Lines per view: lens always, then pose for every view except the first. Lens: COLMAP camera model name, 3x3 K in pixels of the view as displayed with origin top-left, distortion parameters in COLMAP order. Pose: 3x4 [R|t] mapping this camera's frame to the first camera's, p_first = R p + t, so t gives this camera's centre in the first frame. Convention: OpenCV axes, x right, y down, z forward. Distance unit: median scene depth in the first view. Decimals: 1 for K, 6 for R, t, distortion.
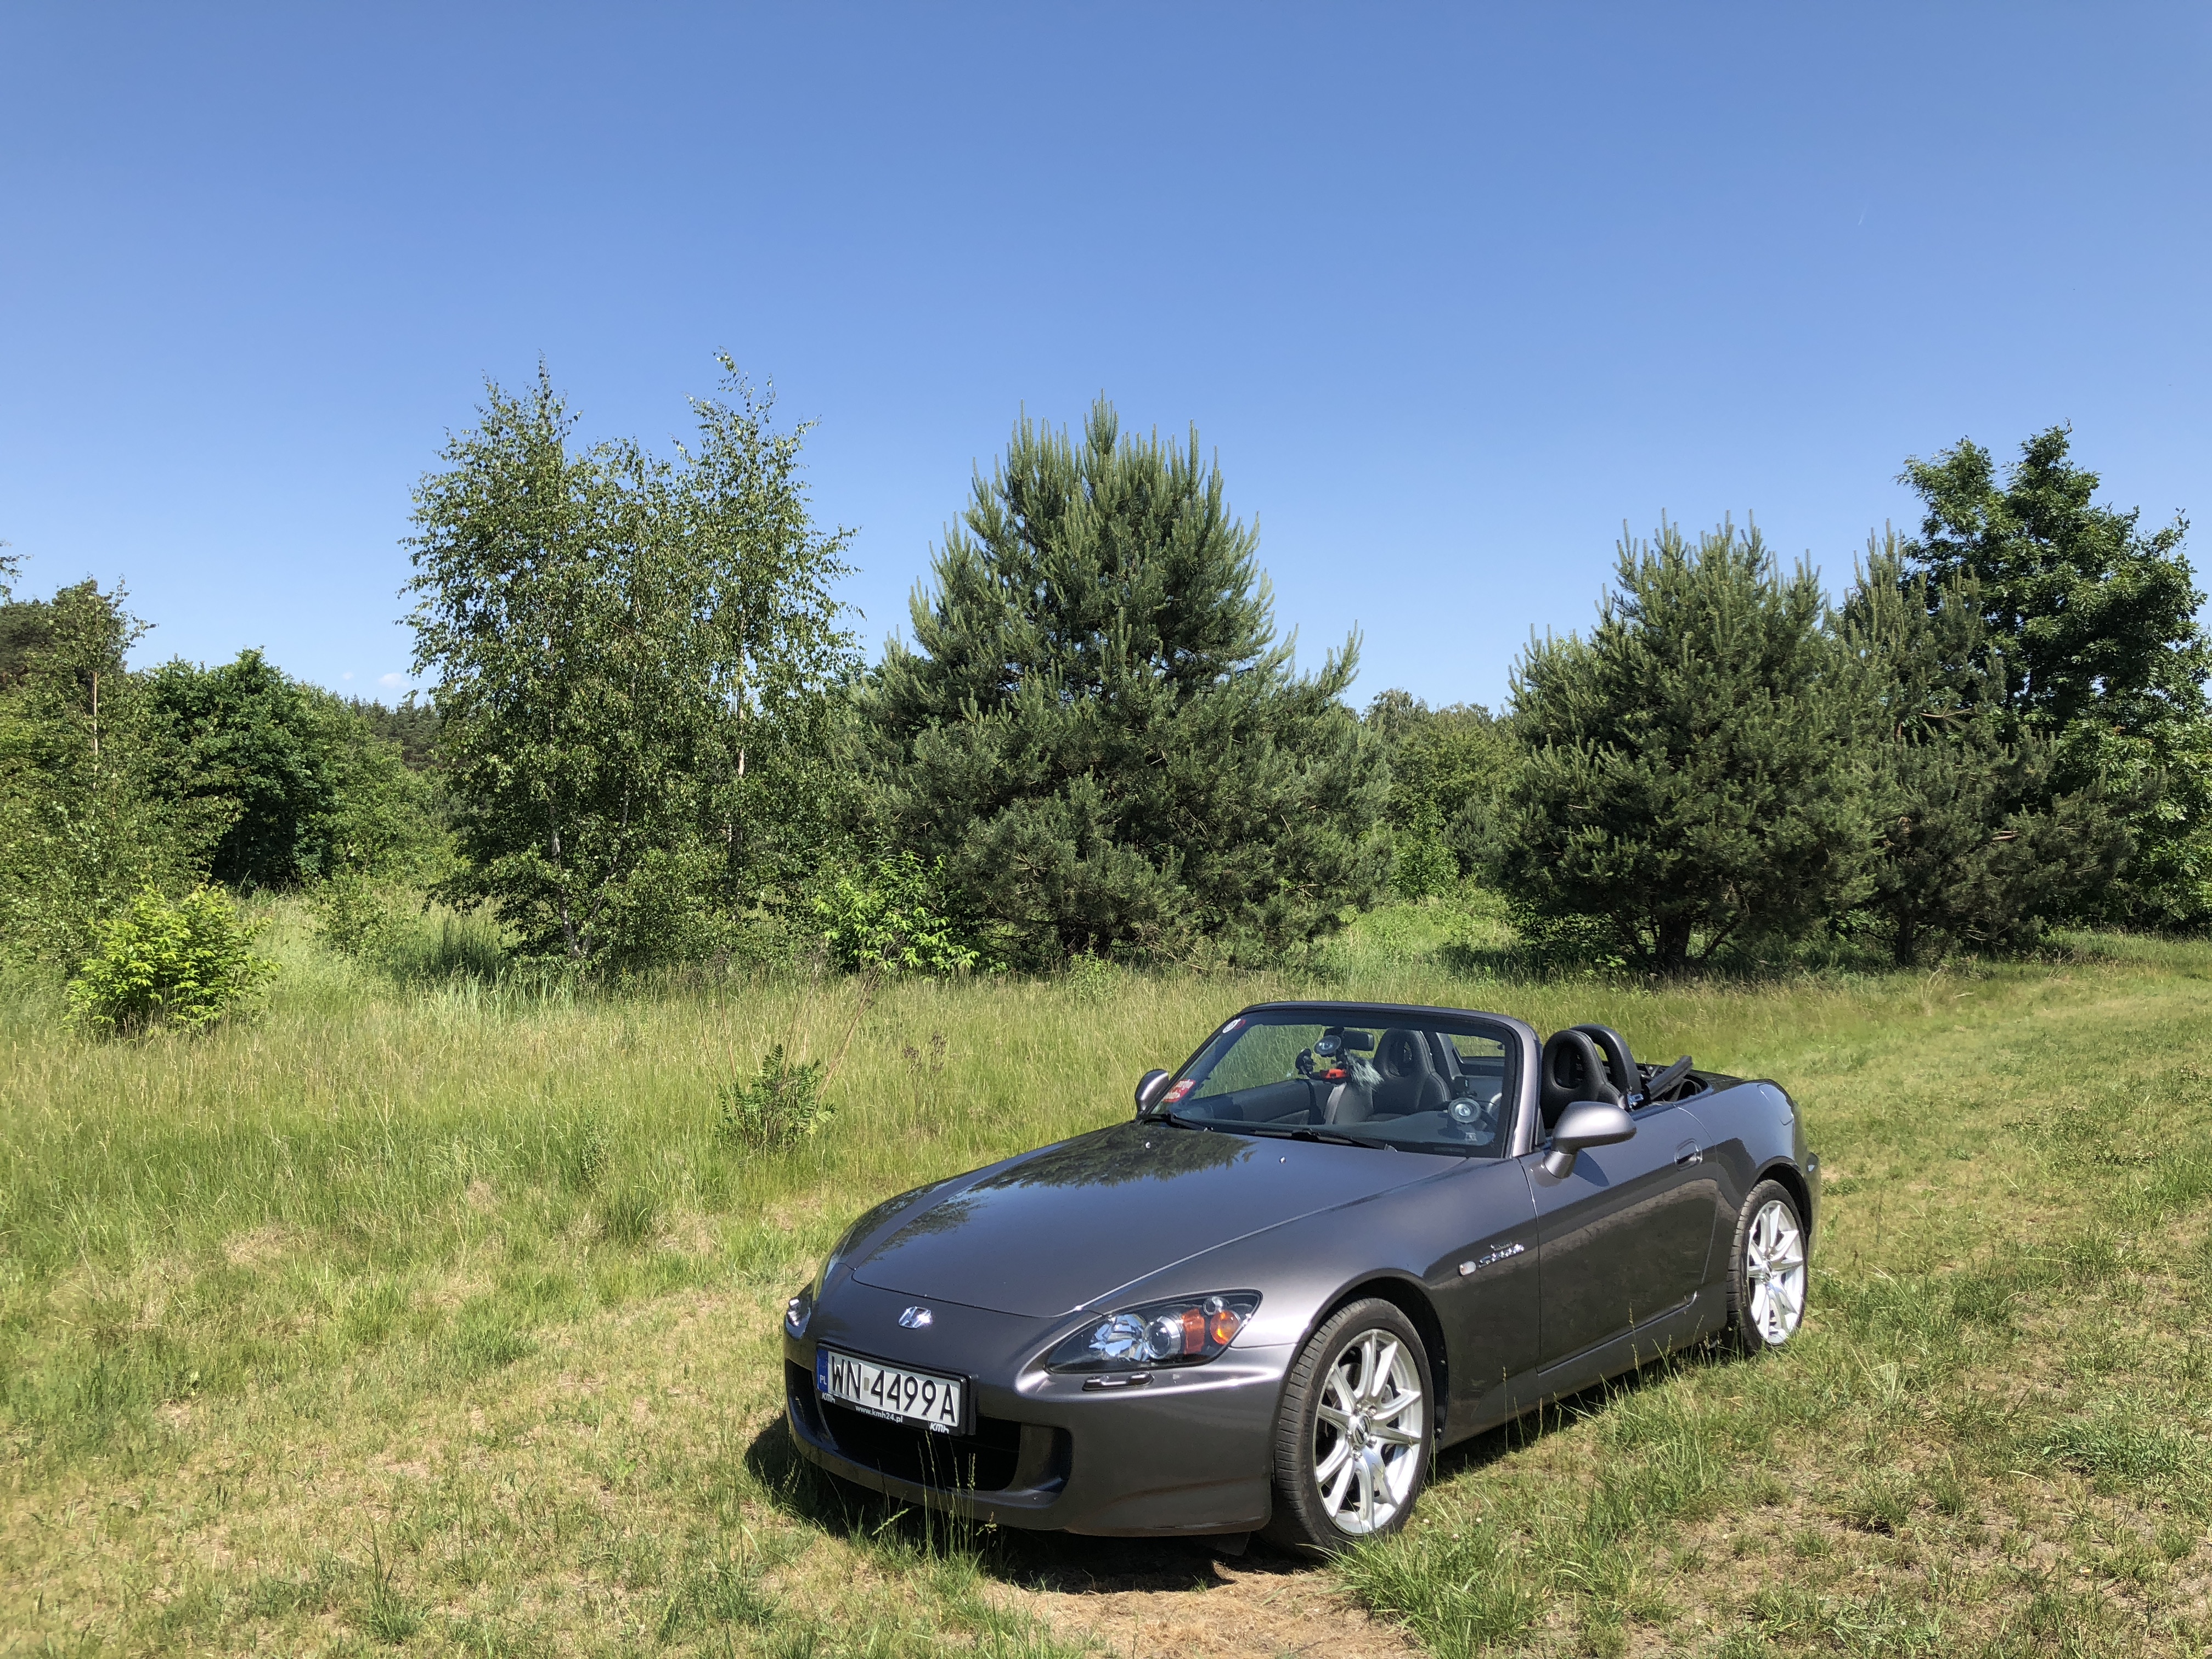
lens RADIAL K [[1822.3, 0, 1106.0], [0, 1822.3, 829.5], [0, 0, 1]] dist [-0.007740, 0.163657]
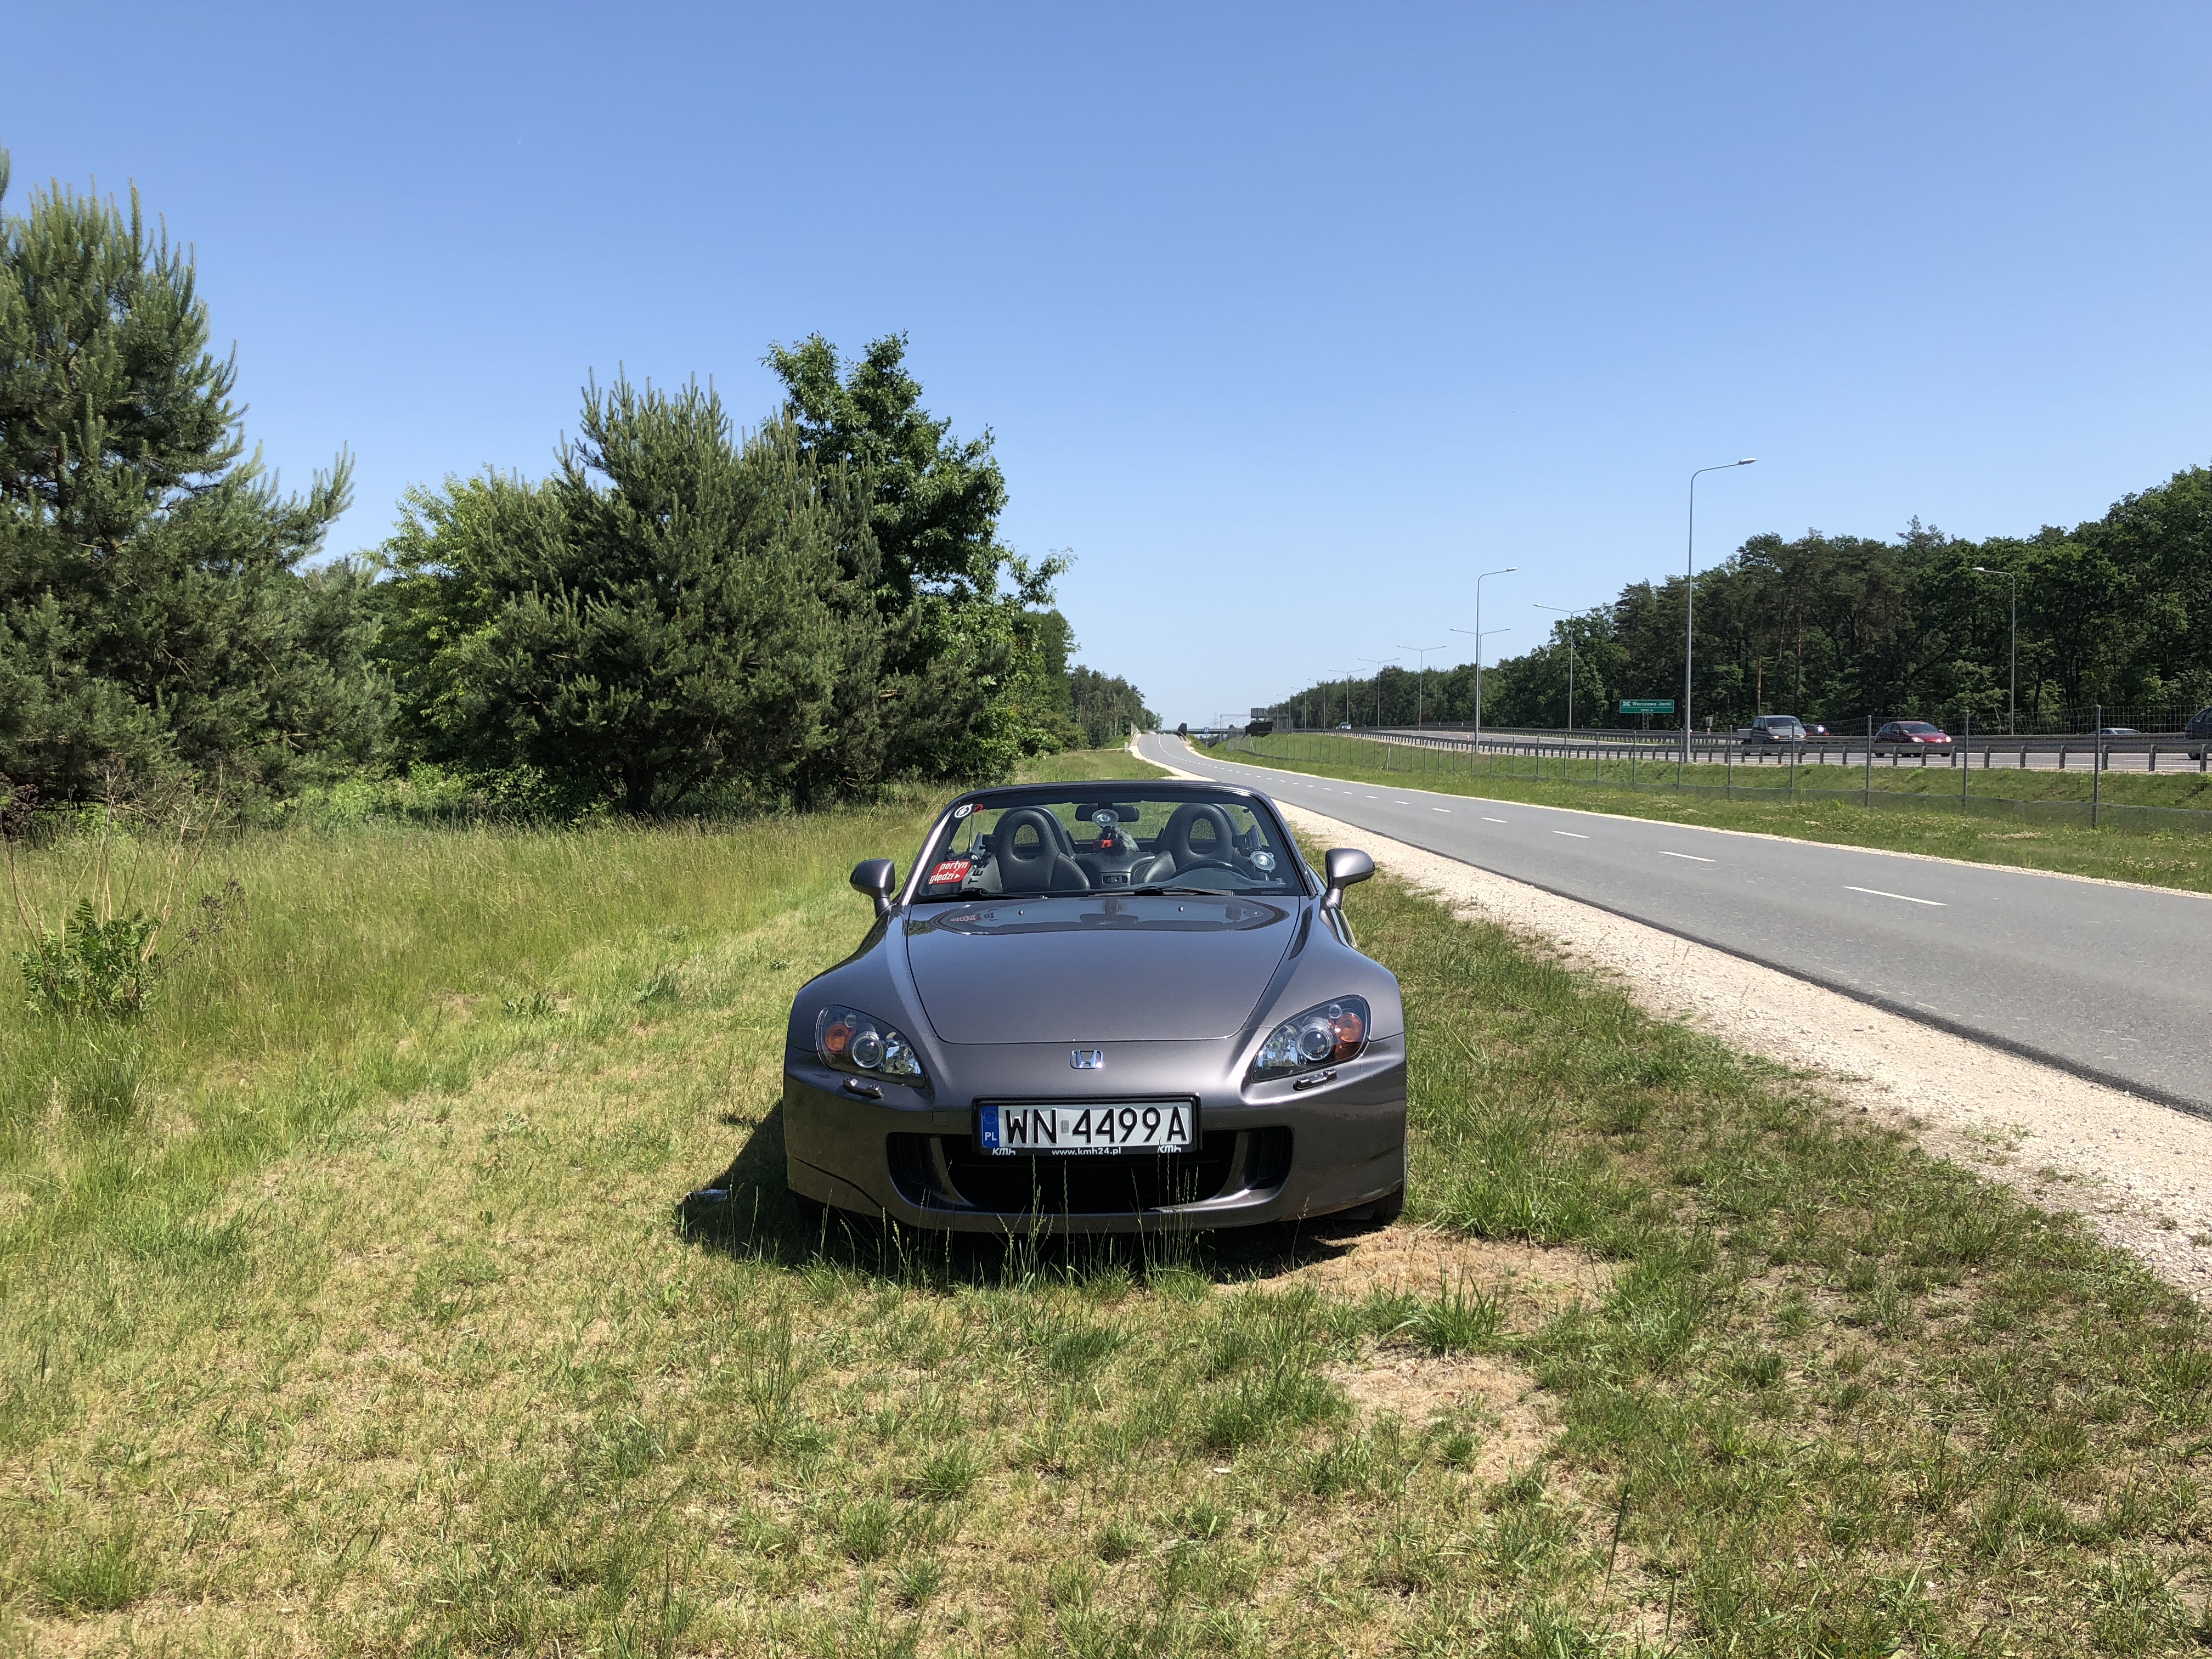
lens RADIAL K [[1822.3, 0, 1106.0], [0, 1822.3, 829.5], [0, 0, 1]] dist [-0.007740, 0.163657]
pose [[0.772800, -0.038212, 0.633498, -0.150595], [-0.004344, 0.997844, 0.065488, 0.016050], [-0.634635, -0.053361, 0.770968, 0.047651]]
